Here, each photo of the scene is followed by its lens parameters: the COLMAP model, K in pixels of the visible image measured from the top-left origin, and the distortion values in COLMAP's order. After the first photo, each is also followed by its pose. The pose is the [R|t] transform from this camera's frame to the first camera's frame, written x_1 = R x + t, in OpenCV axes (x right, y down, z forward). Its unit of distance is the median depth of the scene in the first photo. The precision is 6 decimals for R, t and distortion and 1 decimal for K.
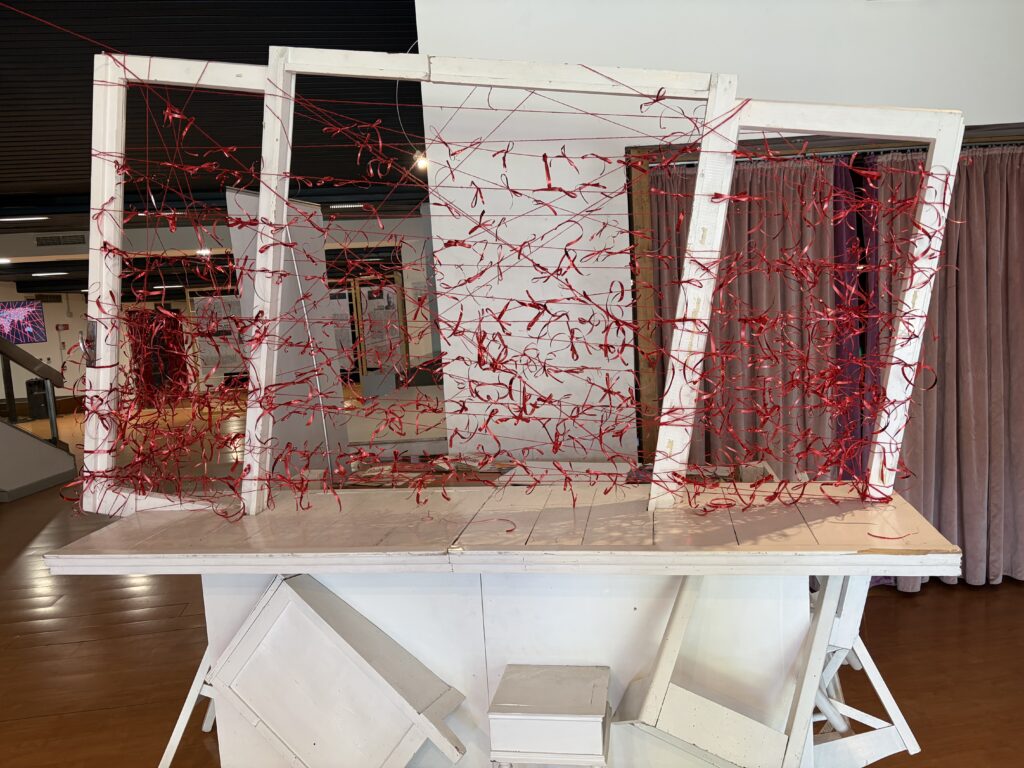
lens RADIAL K [[790.3, 0, 514.8], [0, 790.3, 394.1], [0, 0, 1]] dist [0.060325, -0.003287]
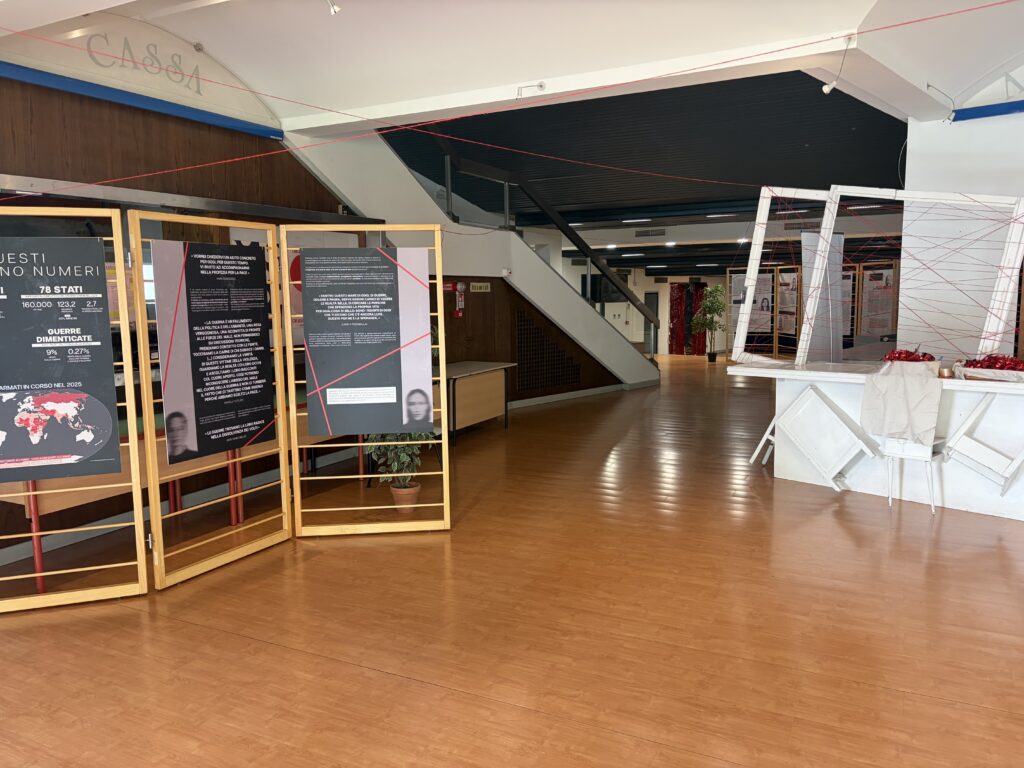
lens RADIAL K [[805.0, 0, 523.2], [0, 805.0, 380.4], [0, 0, 1]] dist [0.002573, 0.166798]
pose [[0.830257, 0.109811, -0.546457, 0.090985], [-0.104438, 0.993686, 0.041005, 0.048208], [0.547509, 0.023027, 0.836483, -0.423091]]
